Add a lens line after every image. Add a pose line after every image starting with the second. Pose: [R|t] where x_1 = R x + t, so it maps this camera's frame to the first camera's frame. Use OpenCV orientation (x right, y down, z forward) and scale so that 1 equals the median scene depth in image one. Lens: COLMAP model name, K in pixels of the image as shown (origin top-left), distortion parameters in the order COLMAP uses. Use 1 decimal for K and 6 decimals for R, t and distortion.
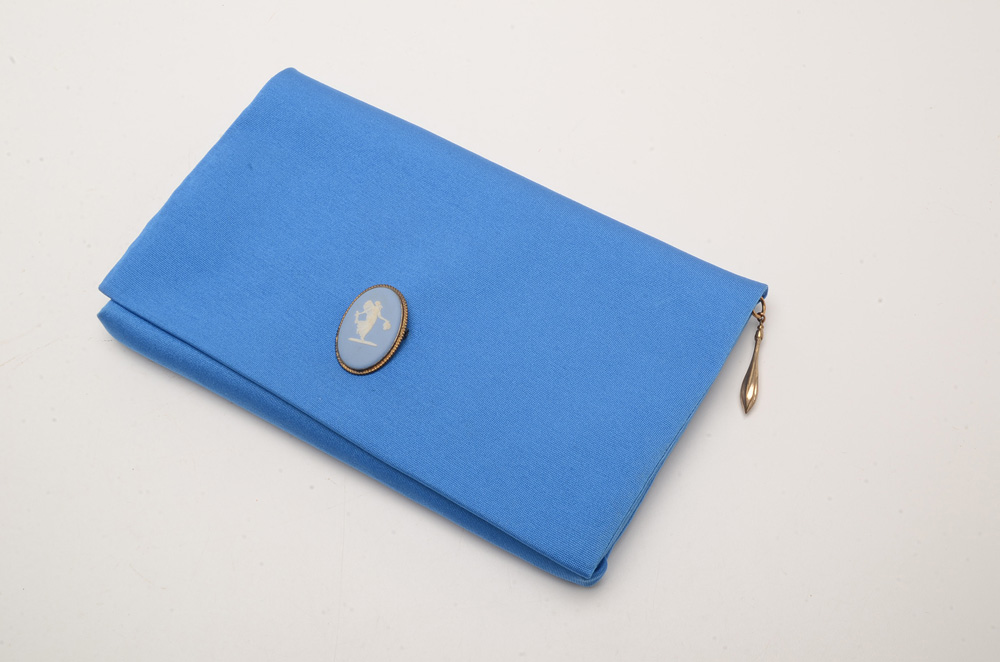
lens RADIAL K [[1210.9, 0, 500.6], [0, 1210.9, 329.5], [0, 0, 1]] dist [0.007581, 0.000000]
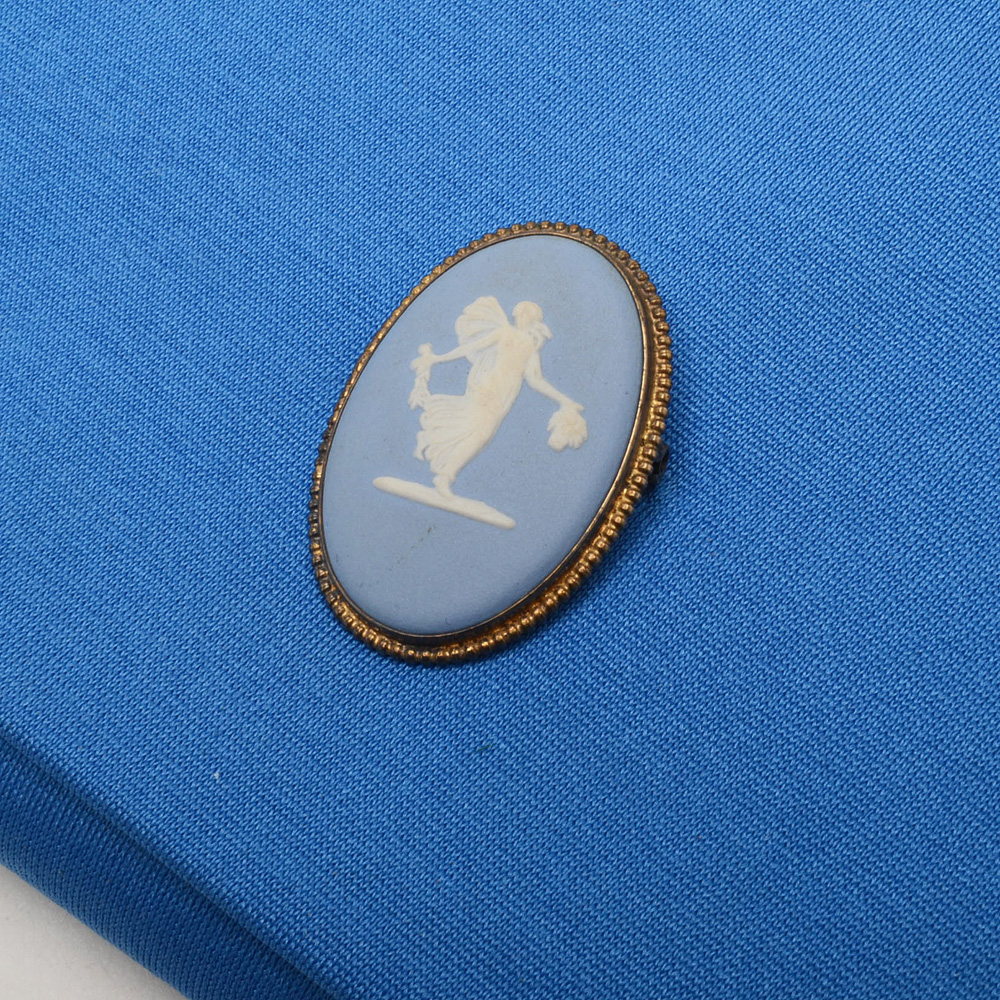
lens RADIAL K [[2323.2, 0, 500.2], [0, 2323.2, 499.8], [0, 0, 1]] dist [-0.057916, 0.000000]
pose [[0.995266, 0.061070, -0.075605, -0.074928], [-0.056524, 0.996544, 0.060875, -0.013847], [0.079062, -0.056313, 0.995278, 0.612789]]
